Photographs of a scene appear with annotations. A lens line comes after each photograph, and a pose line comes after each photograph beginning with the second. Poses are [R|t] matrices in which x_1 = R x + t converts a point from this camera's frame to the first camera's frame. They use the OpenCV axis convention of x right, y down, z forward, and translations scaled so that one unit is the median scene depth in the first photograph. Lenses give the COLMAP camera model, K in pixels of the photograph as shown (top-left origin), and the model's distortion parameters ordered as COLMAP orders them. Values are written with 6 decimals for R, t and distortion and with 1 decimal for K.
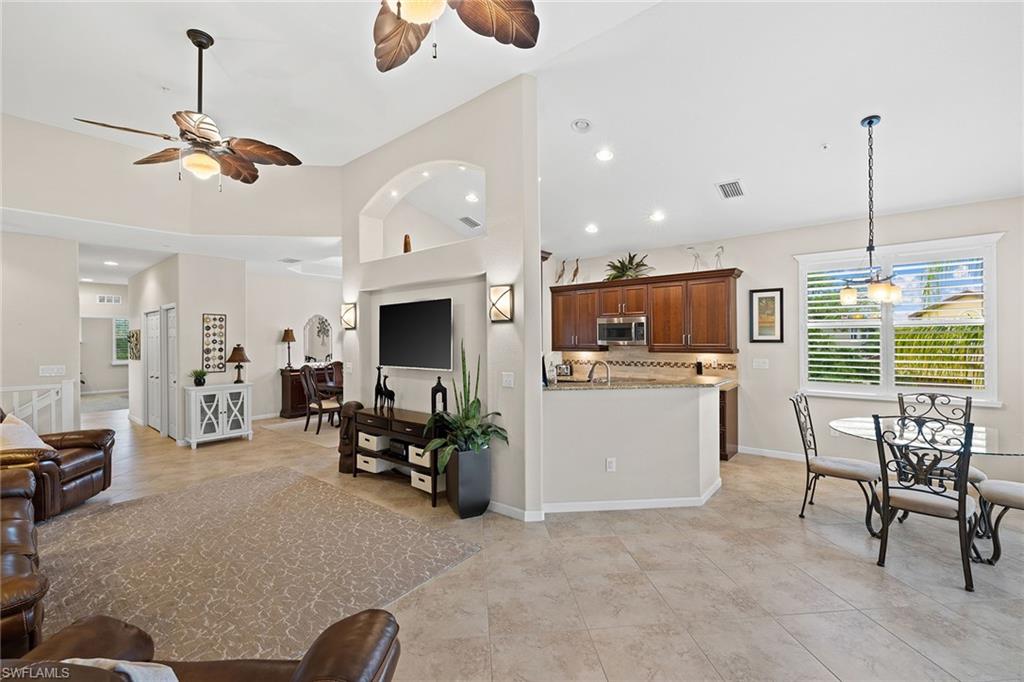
lens RADIAL K [[428.2, 0, 512.2], [0, 428.2, 339.7], [0, 0, 1]] dist [-0.000746, 0.000024]
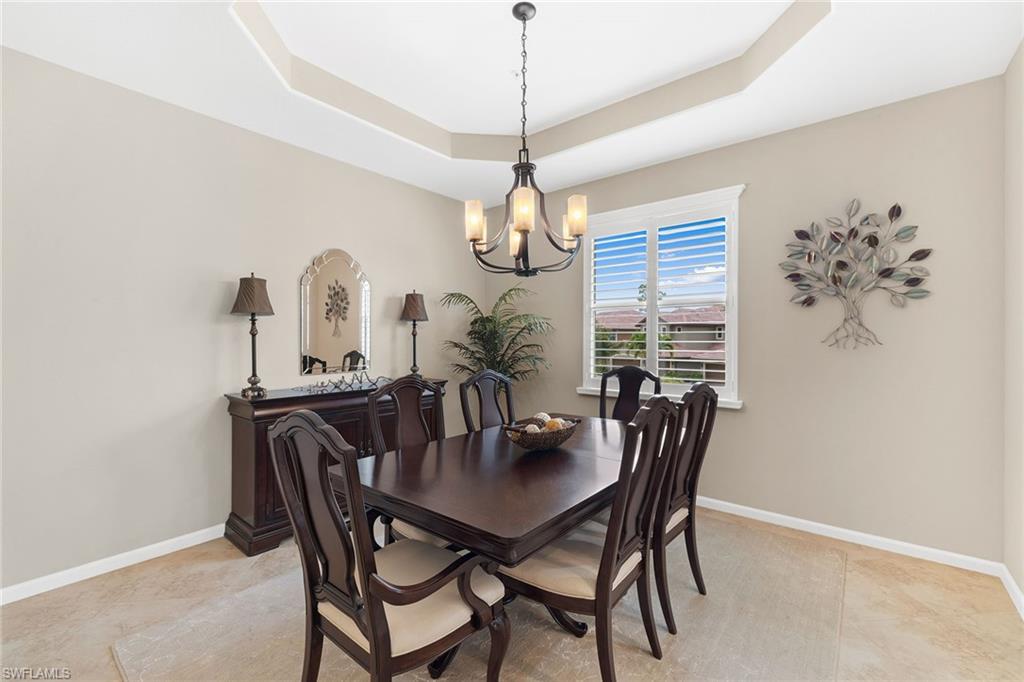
lens RADIAL K [[429.5, 0, 512.0], [0, 429.5, 341.0], [0, 0, 1]] dist [0.000865, 0.000154]
pose [[0.999949, 0.009879, 0.002052, -0.462980], [-0.009883, 0.999949, 0.002301, 0.032628], [-0.002029, -0.002321, 0.999995, 0.962396]]
